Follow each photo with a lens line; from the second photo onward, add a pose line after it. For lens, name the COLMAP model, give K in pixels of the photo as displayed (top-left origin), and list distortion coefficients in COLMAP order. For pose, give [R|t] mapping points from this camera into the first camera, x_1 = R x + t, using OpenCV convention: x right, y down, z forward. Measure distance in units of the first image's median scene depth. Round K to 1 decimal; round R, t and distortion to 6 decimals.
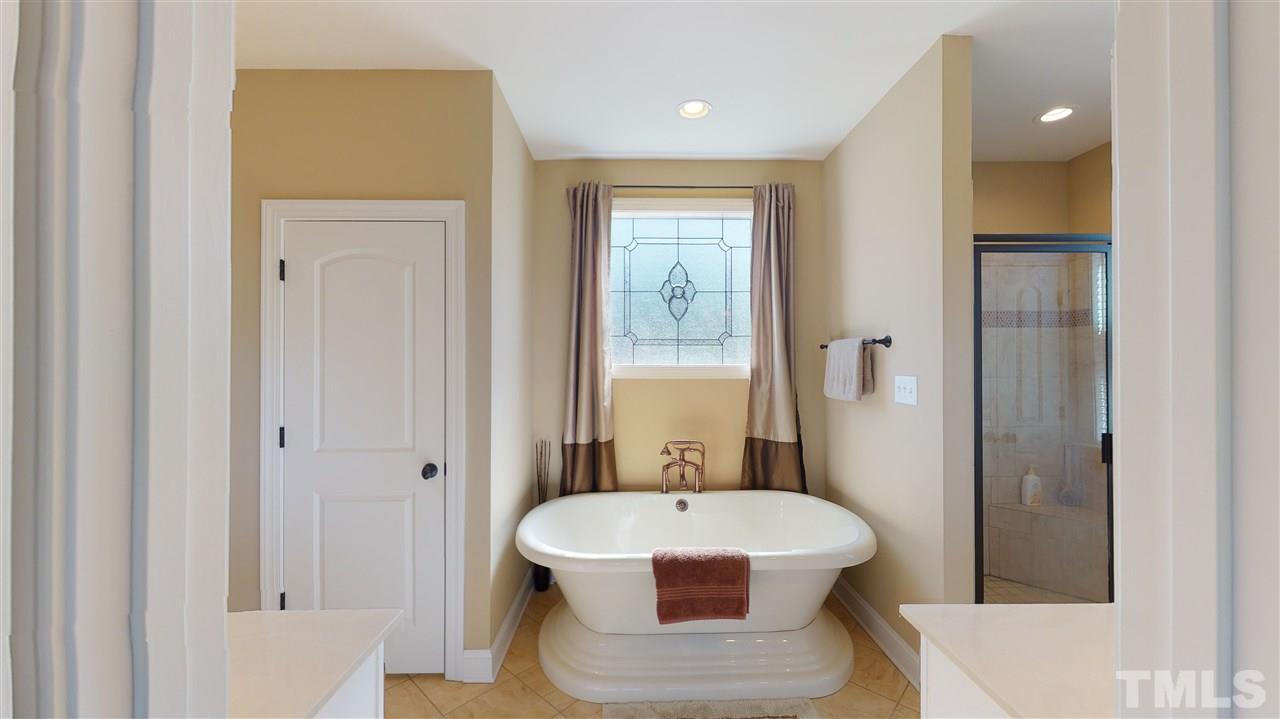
lens RADIAL K [[468.2, 0, 640.6], [0, 468.2, 361.3], [0, 0, 1]] dist [-0.001888, -0.000122]
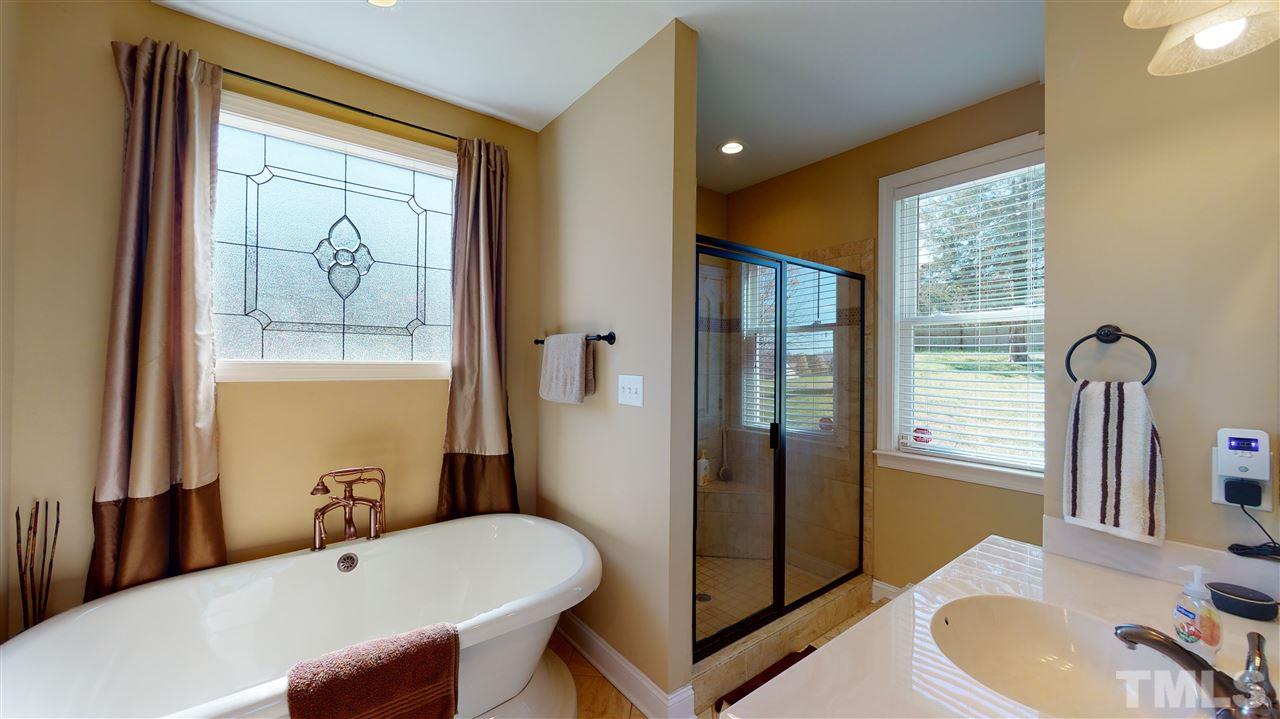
lens RADIAL K [[468.2, 0, 640.6], [0, 468.2, 361.3], [0, 0, 1]] dist [-0.001888, -0.000122]
pose [[0.798086, 0.009492, 0.602469, 0.013798], [-0.014344, 0.999892, 0.003248, -0.000187], [-0.602373, -0.011234, 0.798136, 0.178171]]
